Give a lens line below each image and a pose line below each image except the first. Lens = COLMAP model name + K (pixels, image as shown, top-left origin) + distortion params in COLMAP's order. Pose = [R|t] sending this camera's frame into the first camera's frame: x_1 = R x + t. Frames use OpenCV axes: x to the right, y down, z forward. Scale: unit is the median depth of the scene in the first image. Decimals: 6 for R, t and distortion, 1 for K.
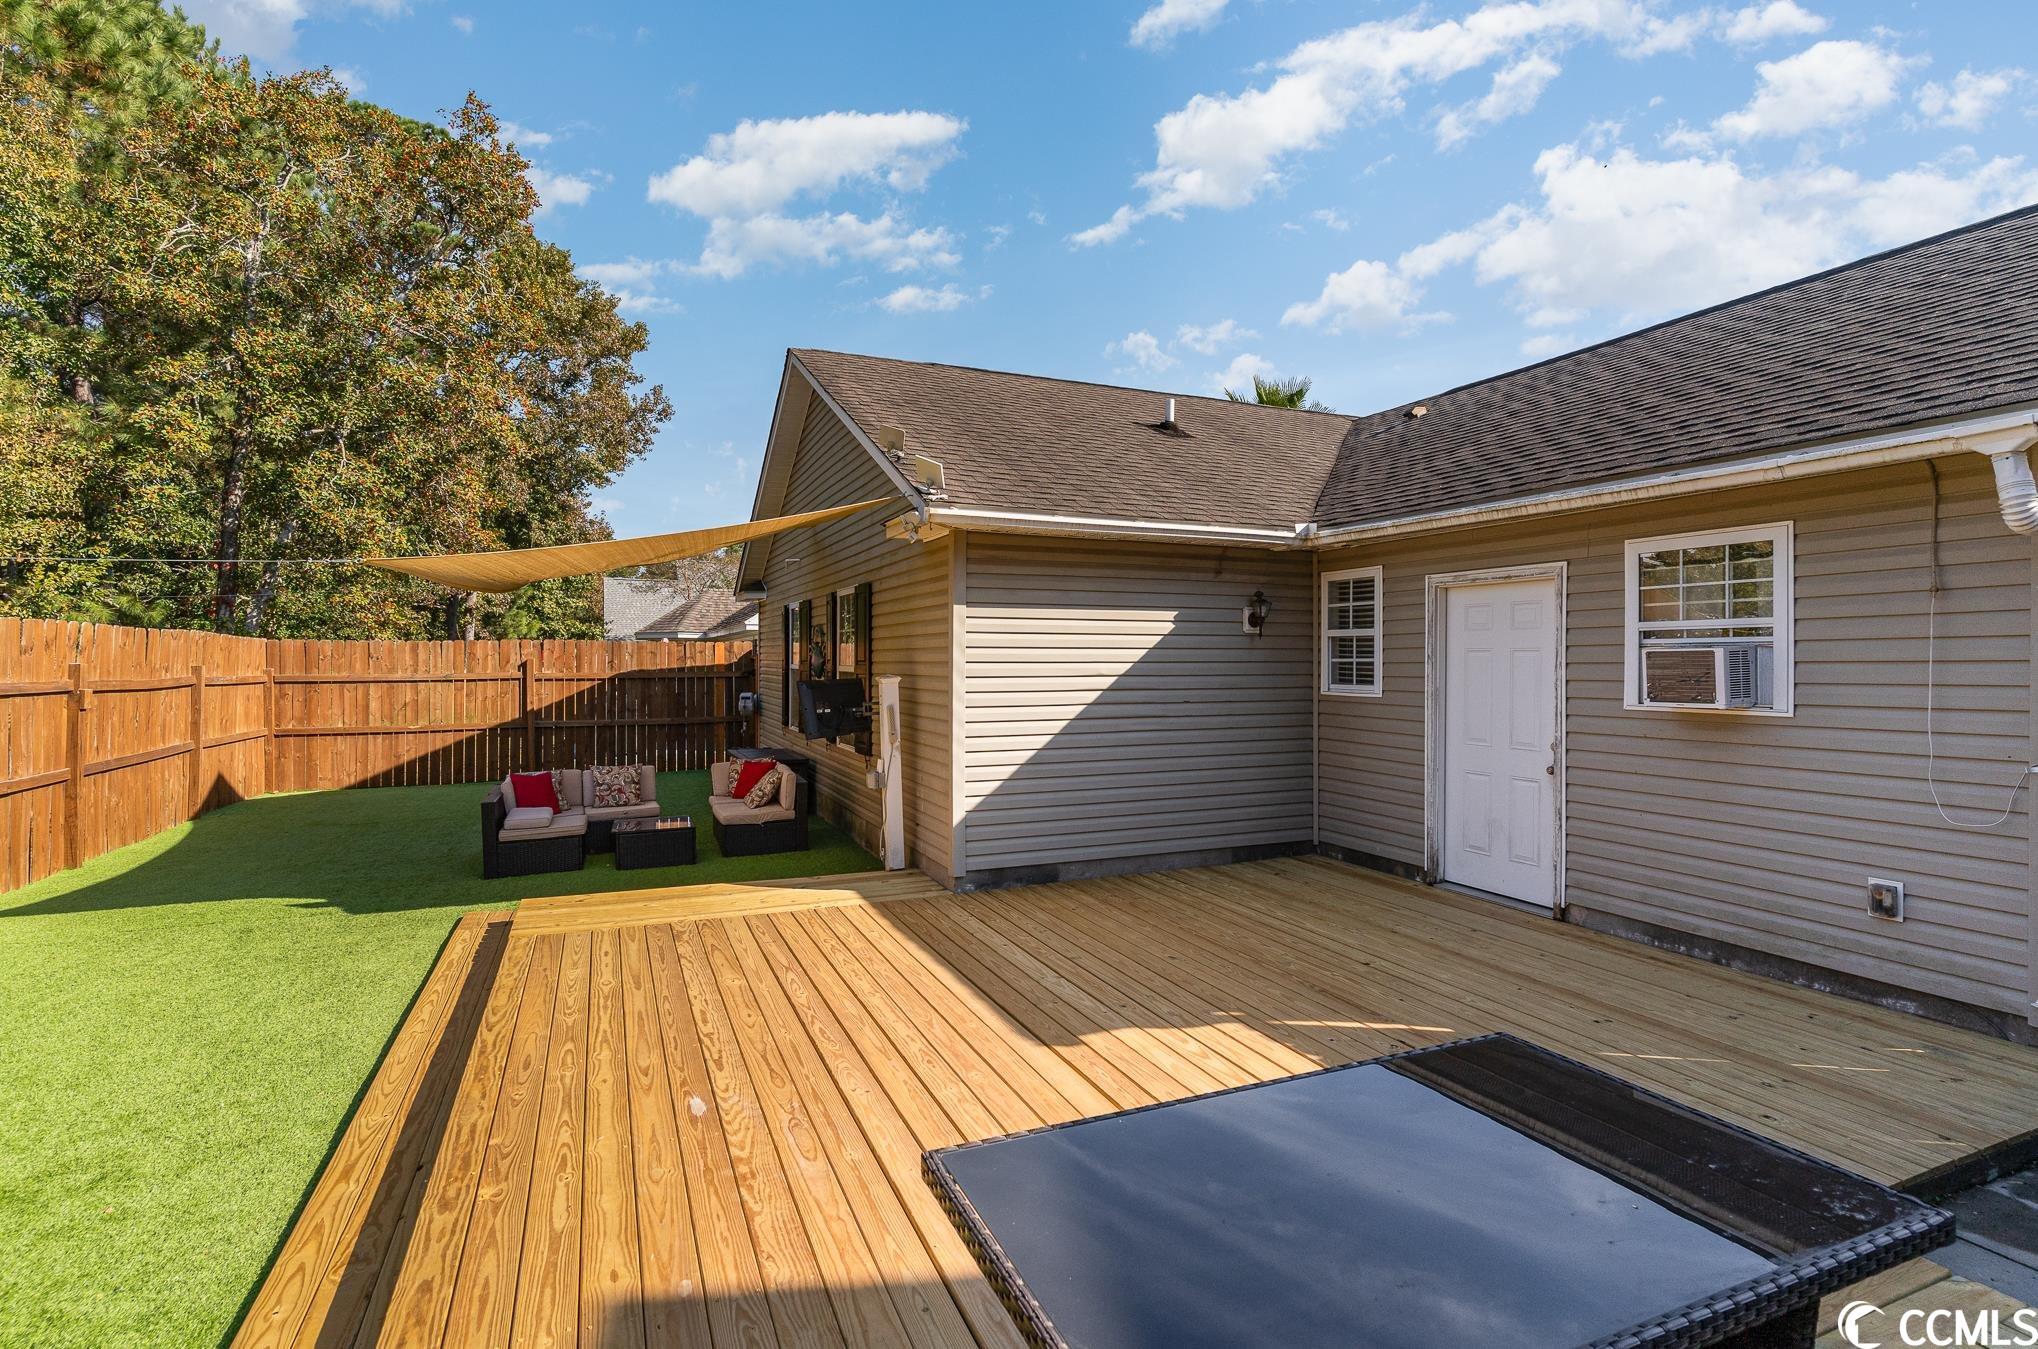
lens RADIAL K [[978.0, 0, 1013.8], [0, 978.0, 658.2], [0, 0, 1]] dist [-0.004068, 0.000498]
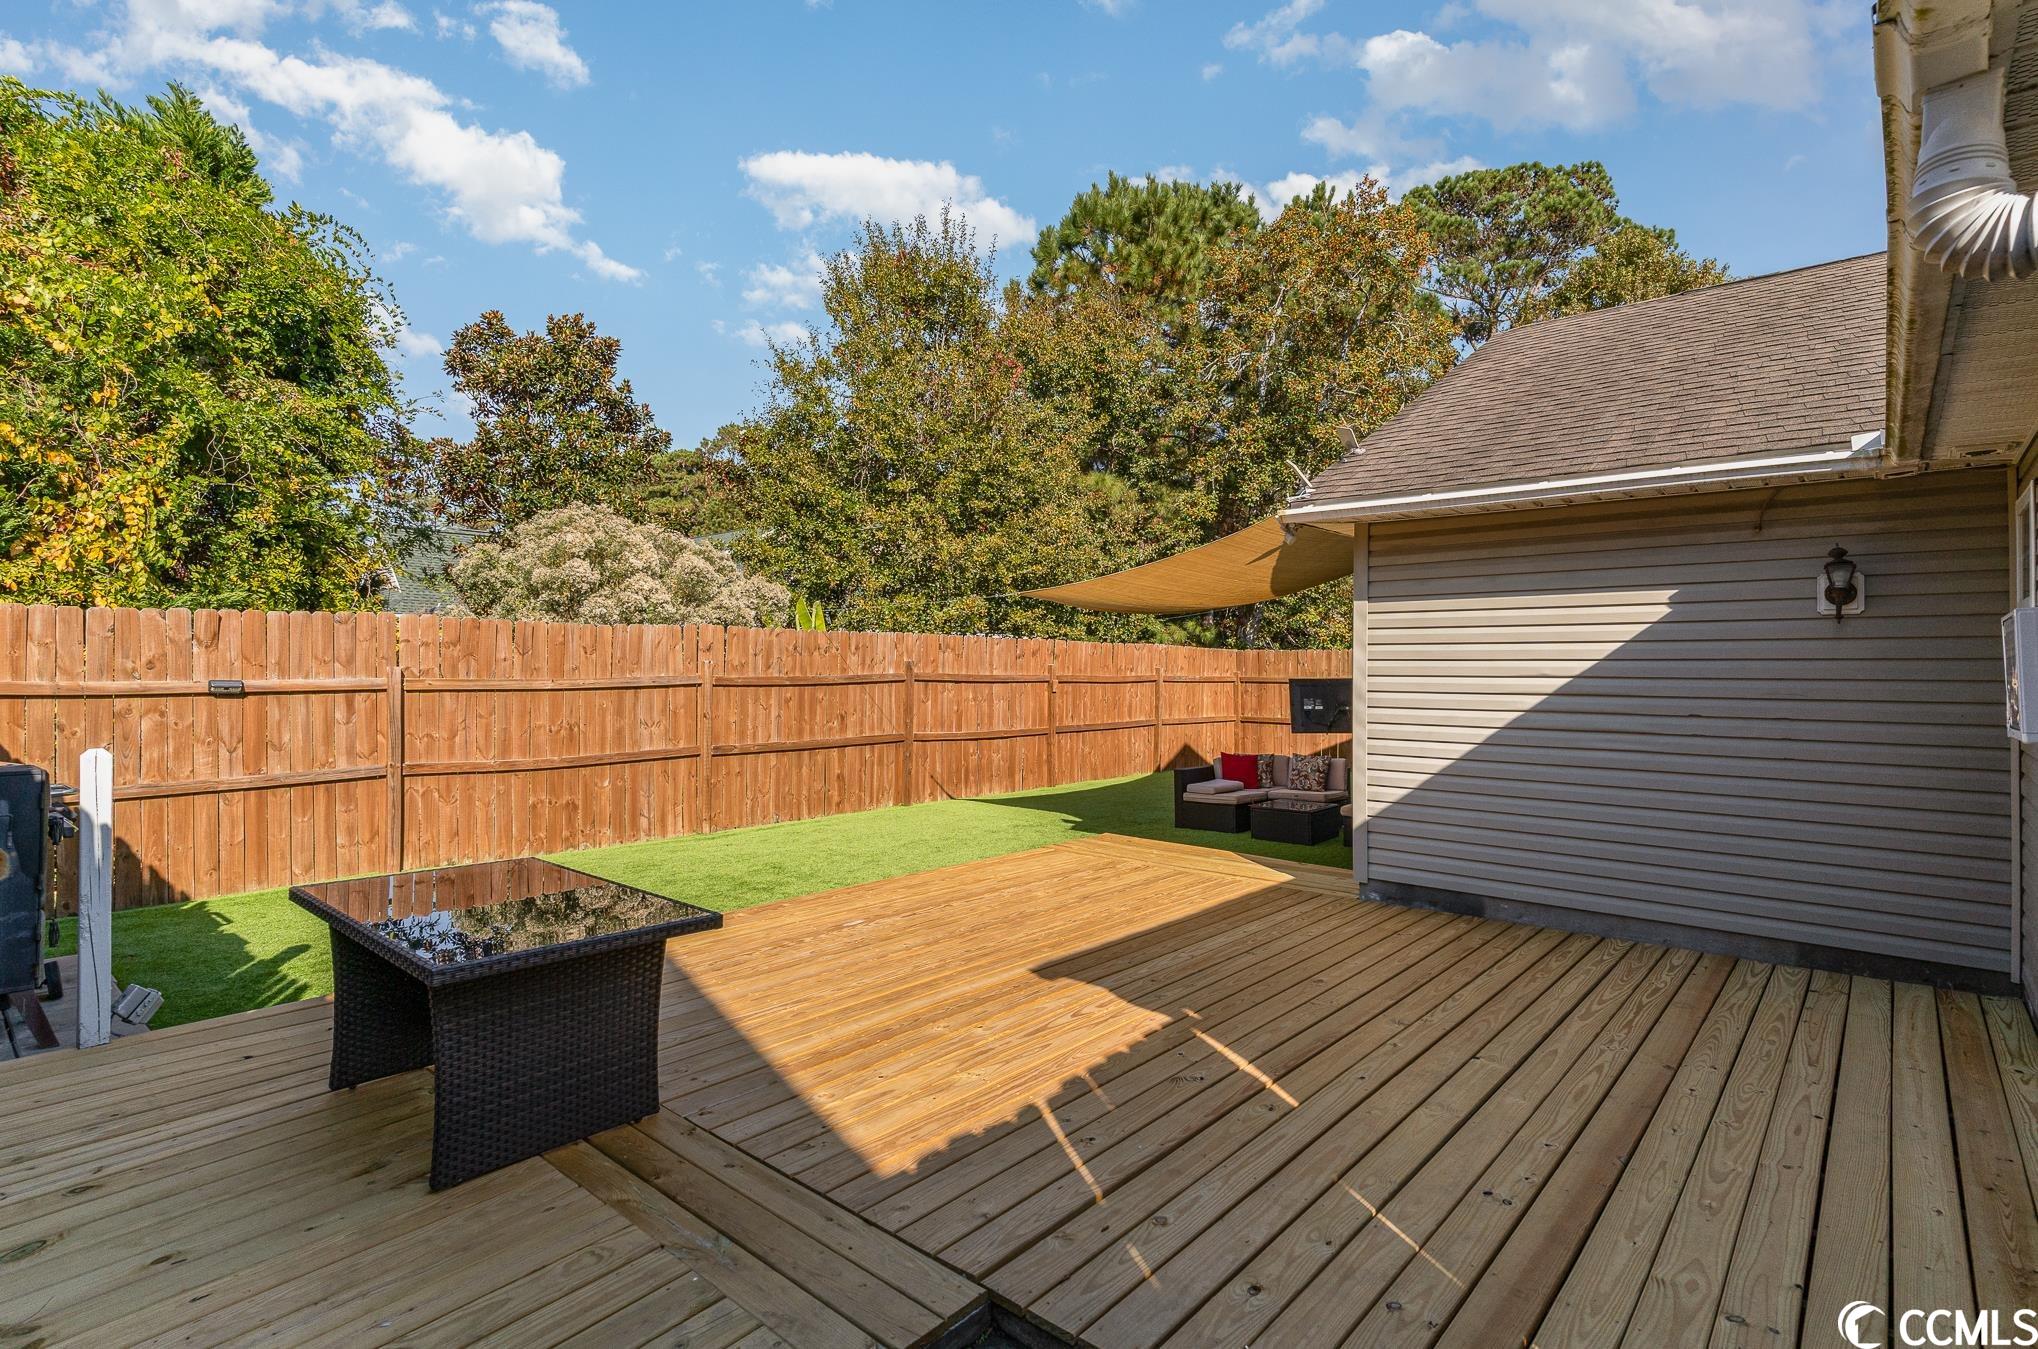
lens RADIAL K [[978.0, 0, 1014.4], [0, 978.0, 659.7], [0, 0, 1]] dist [-0.004068, 0.000498]
pose [[0.430693, -0.004519, -0.902487, 0.606433], [-0.004871, 0.999961, -0.007331, 0.011585], [0.902486, 0.007553, 0.430654, 0.249014]]
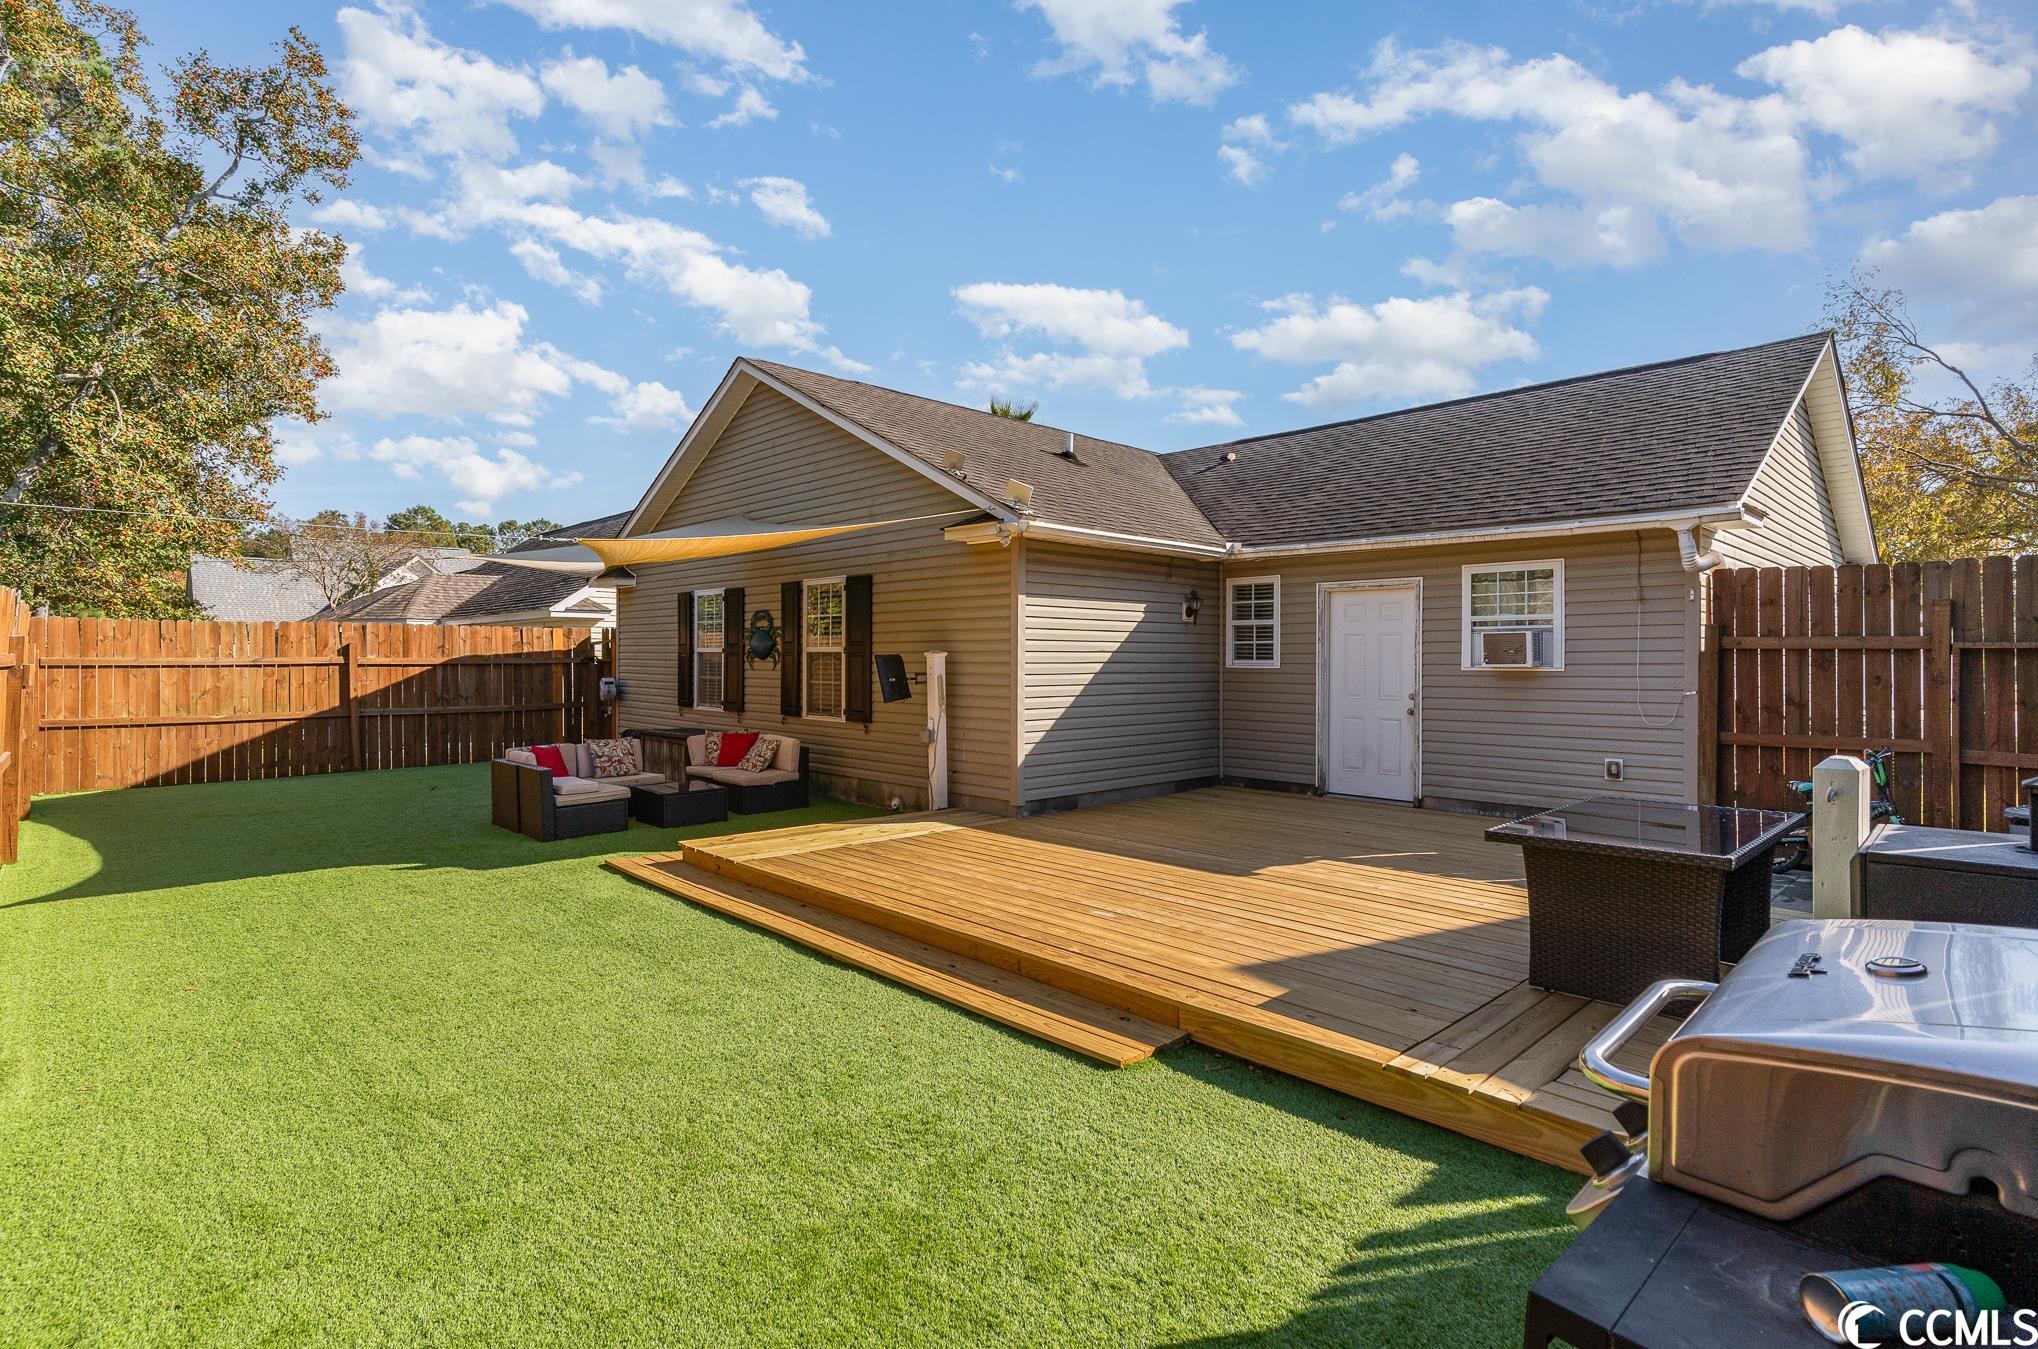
lens RADIAL K [[978.0, 0, 1010.0], [0, 978.0, 660.9], [0, 0, 1]] dist [-0.004068, 0.000498]
pose [[0.938037, 0.001901, 0.346531, -0.468465], [-0.003527, 0.999986, 0.004062, 0.024567], [-0.346518, -0.005033, 0.938030, -0.186974]]
